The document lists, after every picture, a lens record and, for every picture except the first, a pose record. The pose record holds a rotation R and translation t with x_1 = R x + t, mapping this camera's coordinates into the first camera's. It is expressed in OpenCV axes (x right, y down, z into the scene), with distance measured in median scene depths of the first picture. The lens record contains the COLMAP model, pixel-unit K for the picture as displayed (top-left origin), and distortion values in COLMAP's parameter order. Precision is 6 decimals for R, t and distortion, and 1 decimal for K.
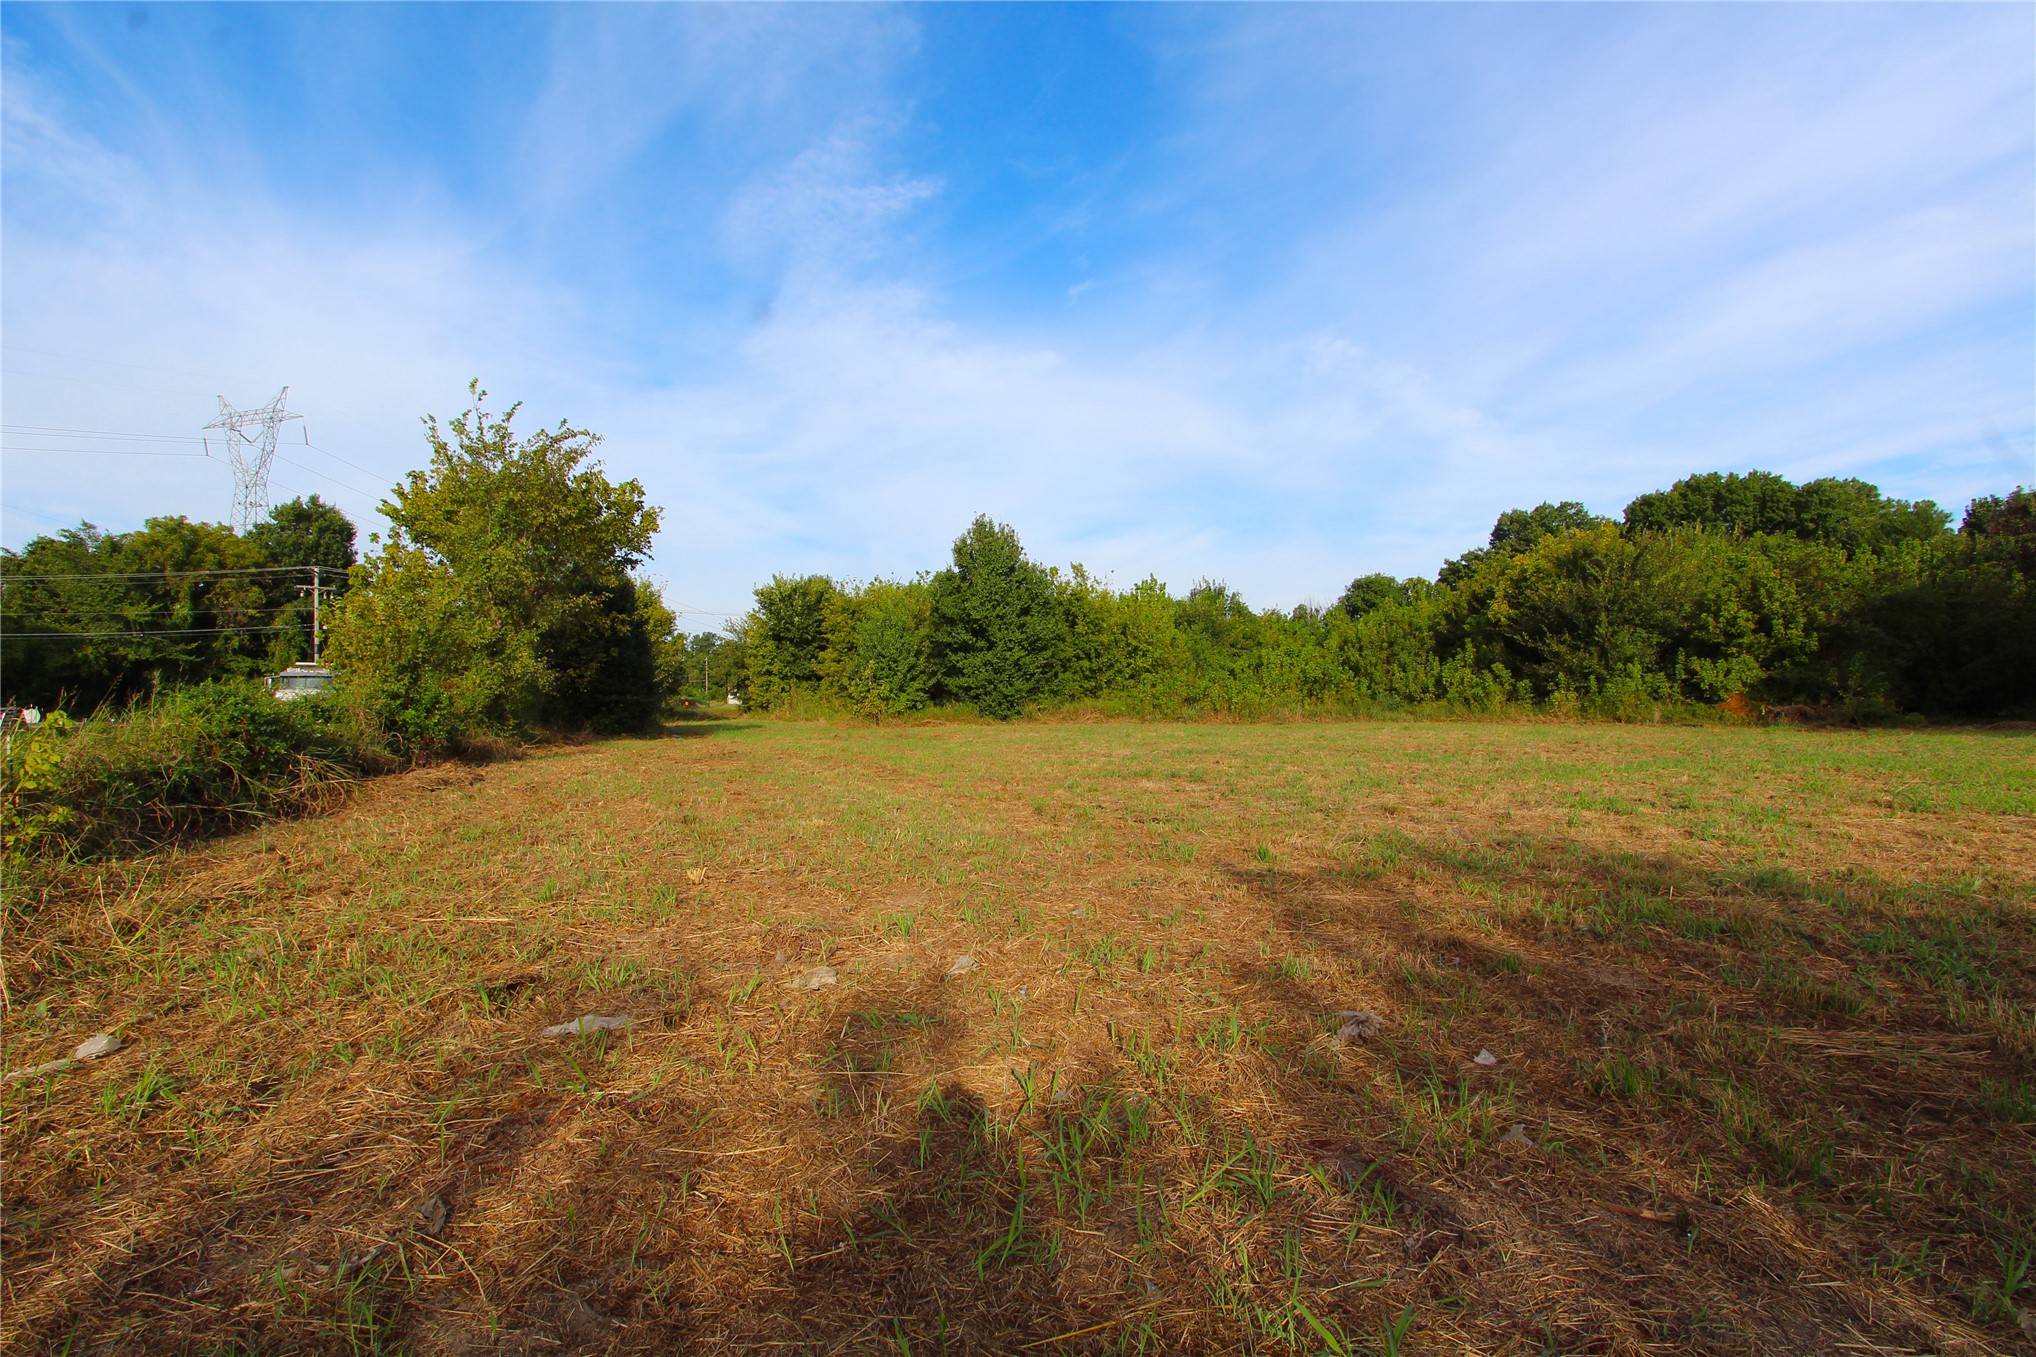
lens RADIAL K [[1194.3, 0, 1018.0], [0, 1194.3, 678.5], [0, 0, 1]] dist [-0.001717, -0.000419]
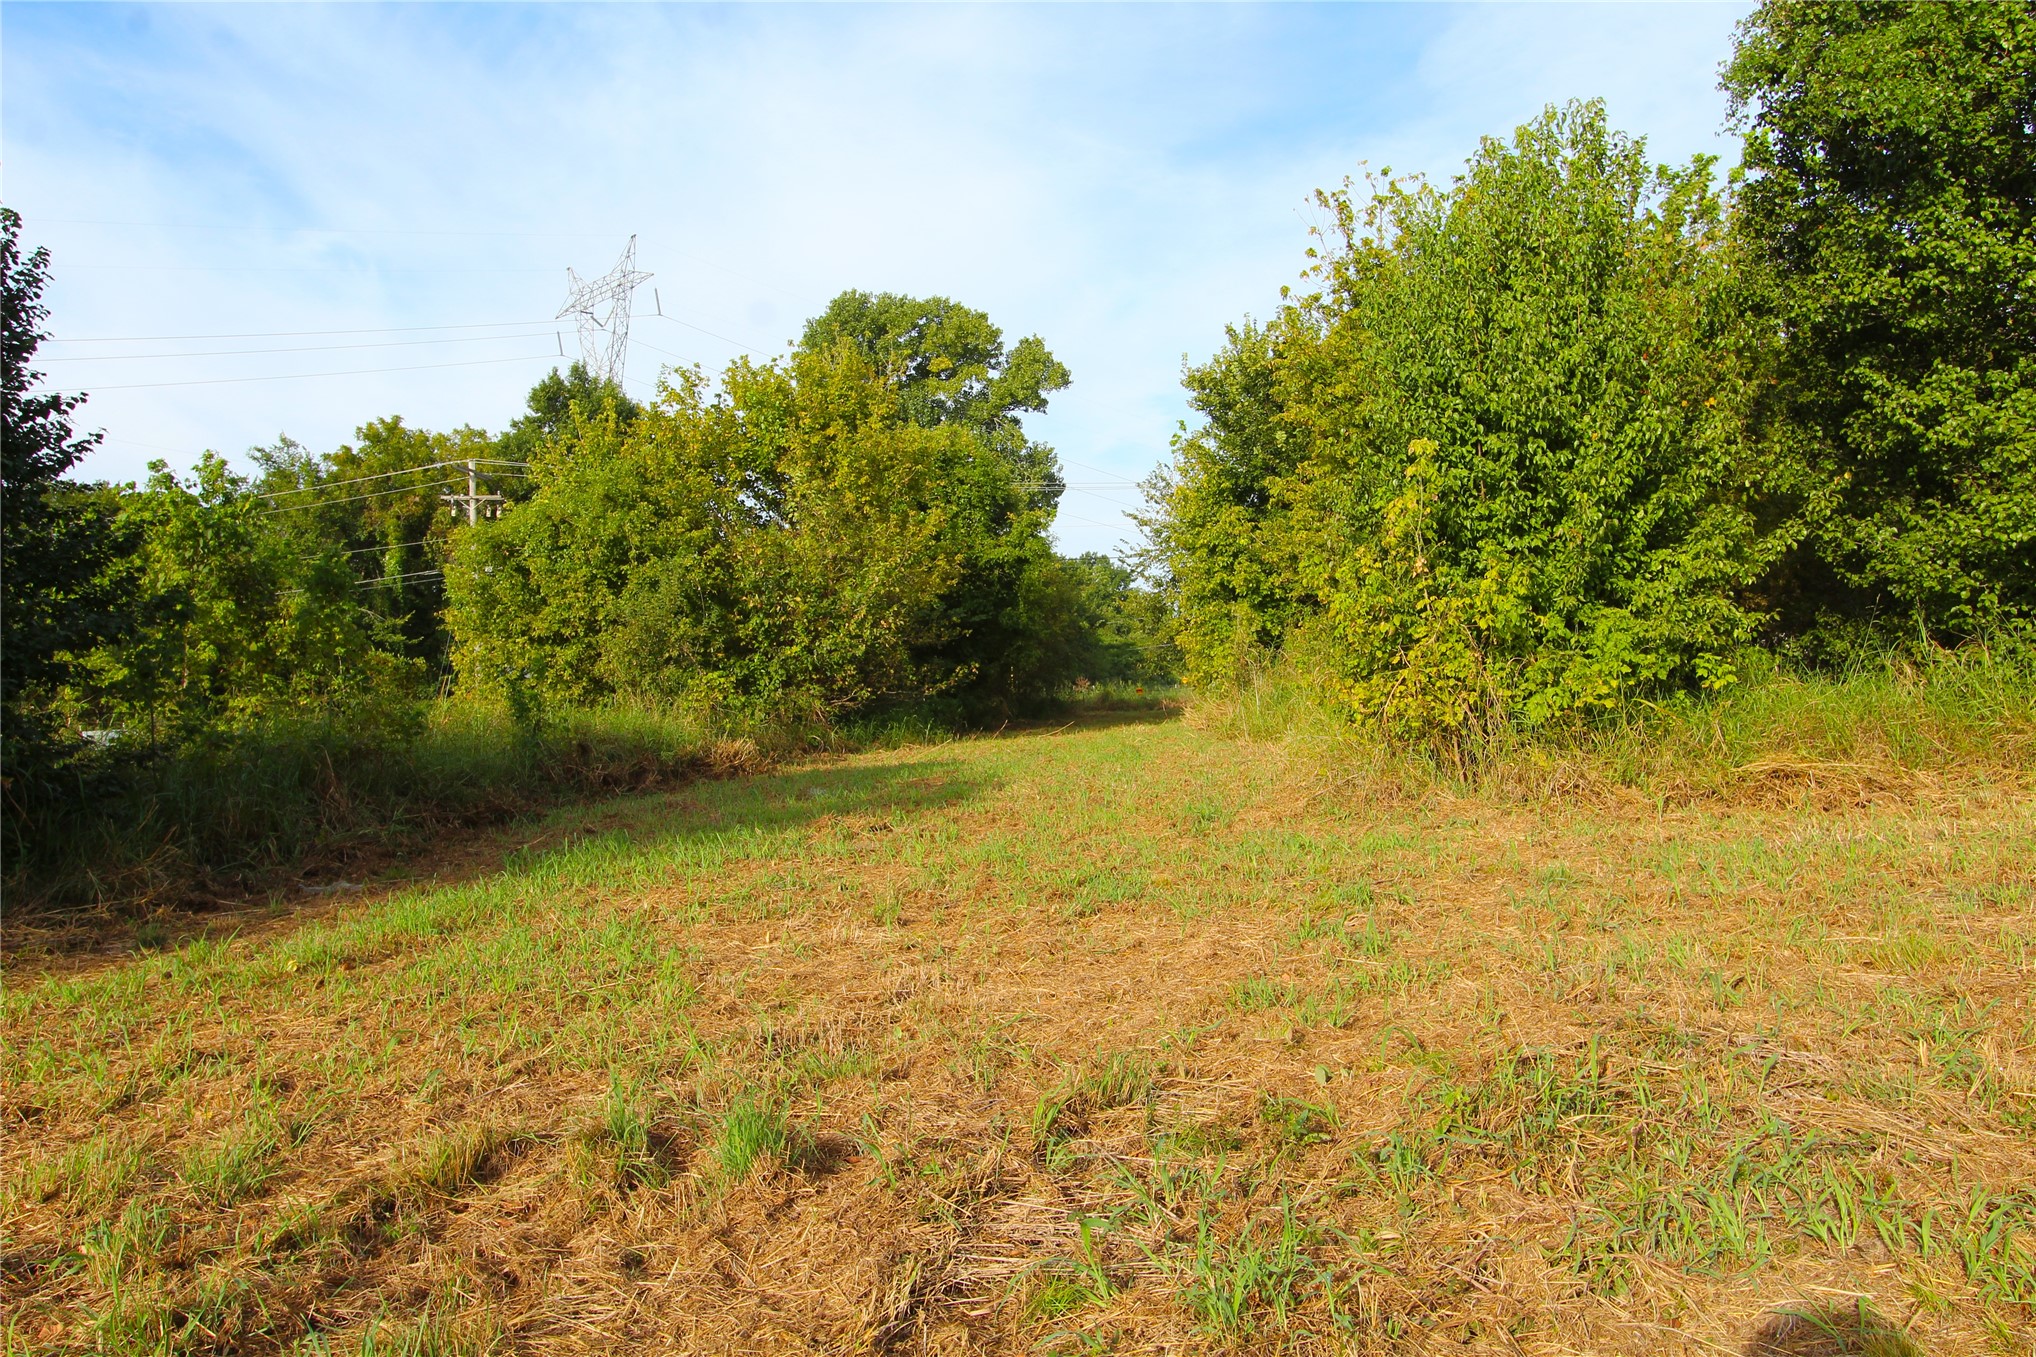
lens RADIAL K [[1394.9, 0, 1018.0], [0, 1394.9, 678.5], [0, 0, 1]] dist [-0.006034, -0.002375]
pose [[0.866821, -0.035789, -0.497333, -0.066788], [0.048391, 0.998751, 0.012472, 0.015476], [0.496266, -0.034877, 0.867470, 0.743247]]
